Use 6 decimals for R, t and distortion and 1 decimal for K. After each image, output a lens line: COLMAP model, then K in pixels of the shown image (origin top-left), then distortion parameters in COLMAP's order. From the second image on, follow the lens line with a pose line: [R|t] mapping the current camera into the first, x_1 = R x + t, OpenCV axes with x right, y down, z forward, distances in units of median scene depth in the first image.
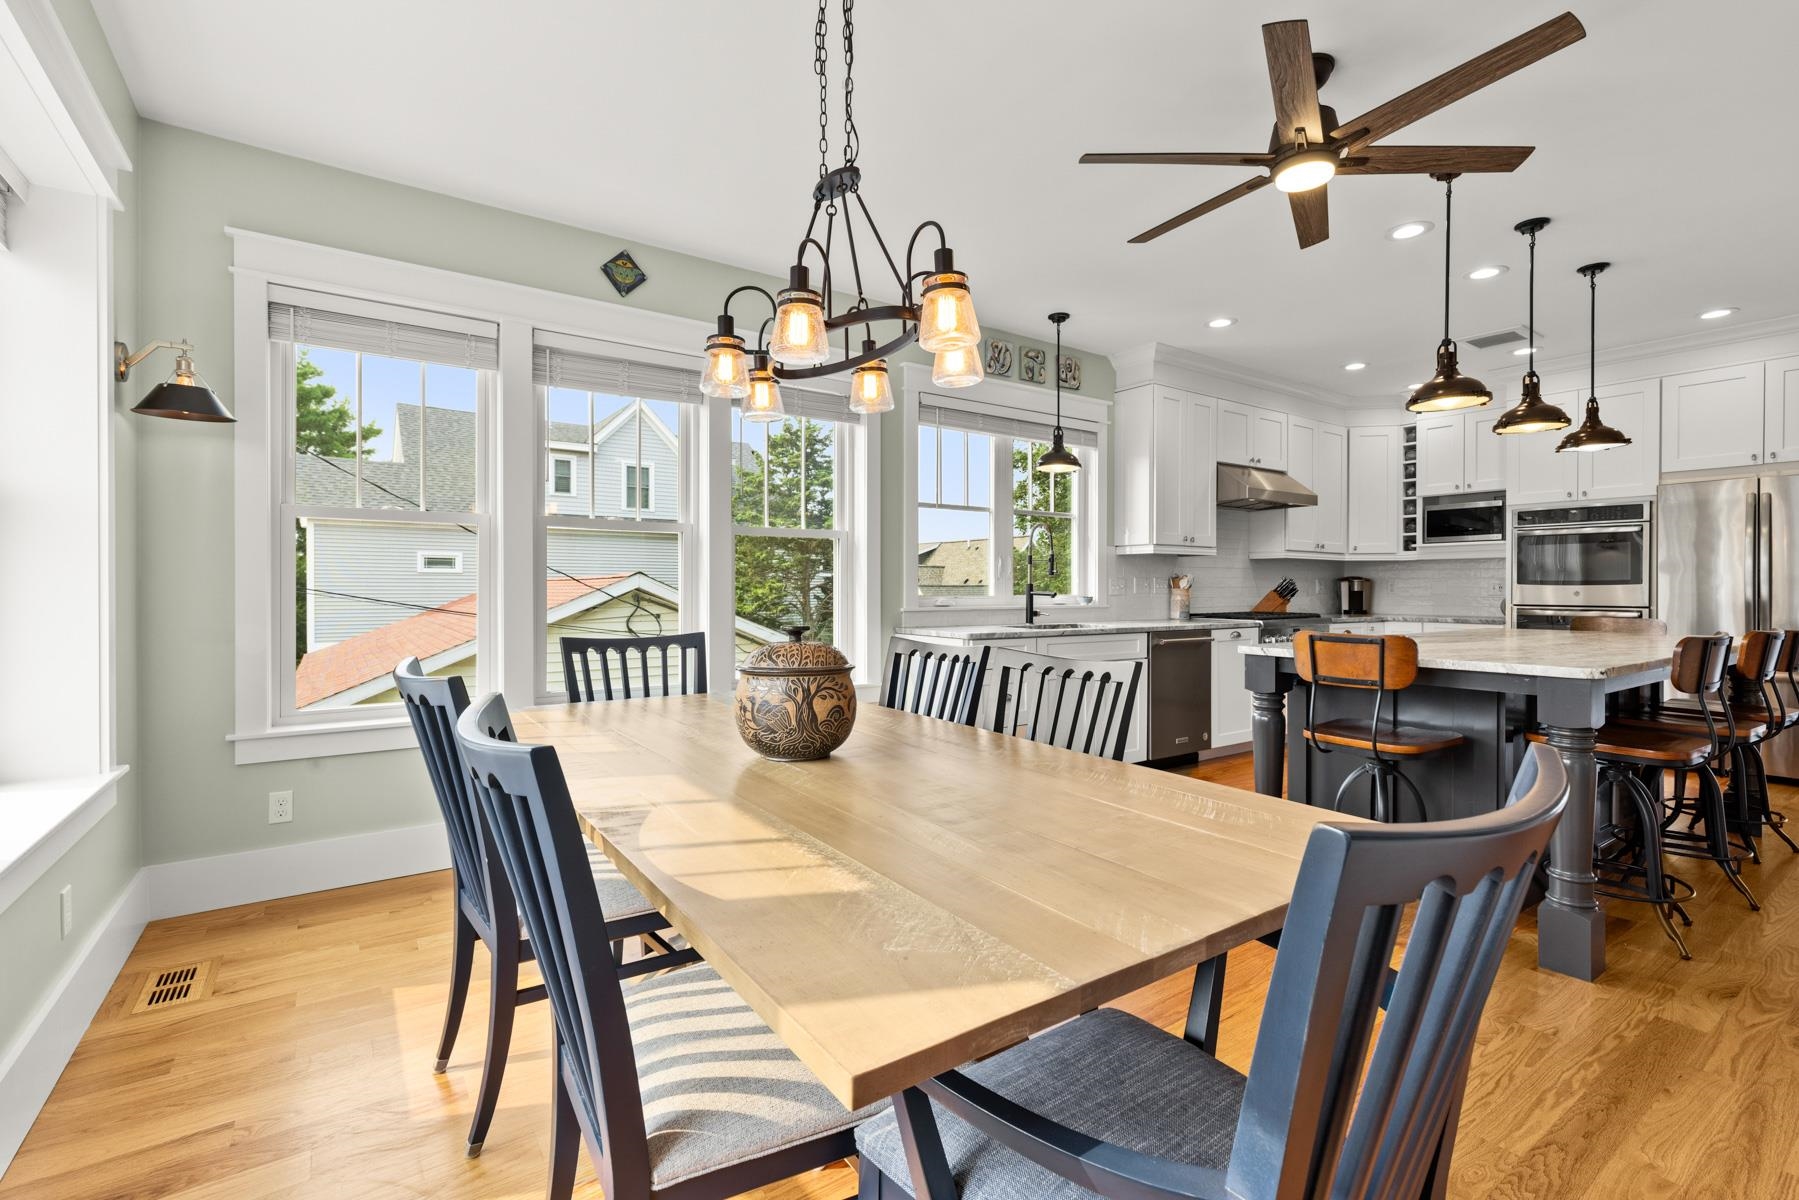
lens RADIAL K [[808.2, 0, 899.7], [0, 808.2, 594.7], [0, 0, 1]] dist [0.021614, 0.000125]
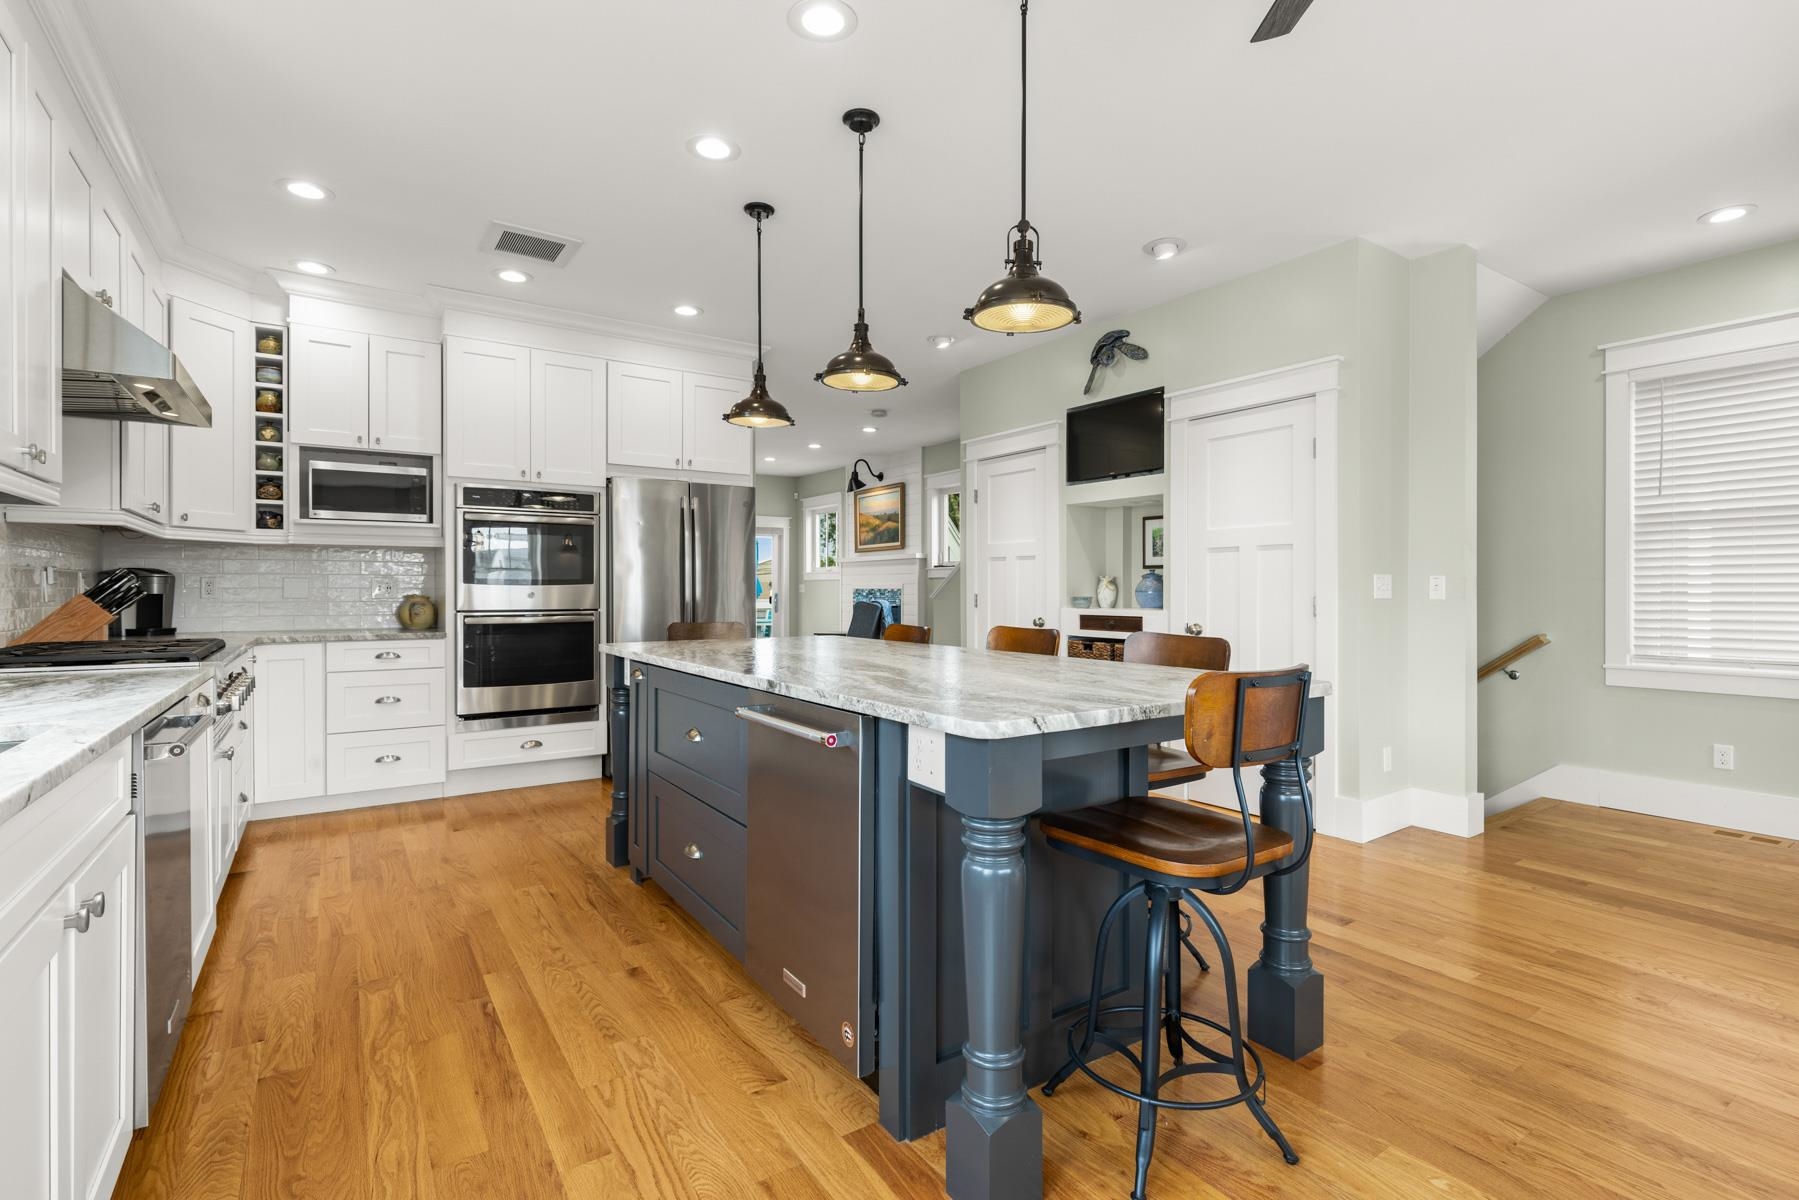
lens RADIAL K [[849.6, 0, 903.1], [0, 849.6, 587.8], [0, 0, 1]] dist [0.002950, 0.000340]
pose [[0.009528, -0.000897, 0.999954, -0.020569], [0.011536, 0.999933, 0.000787, -0.004297], [-0.999888, 0.011528, 0.009537, 0.565699]]
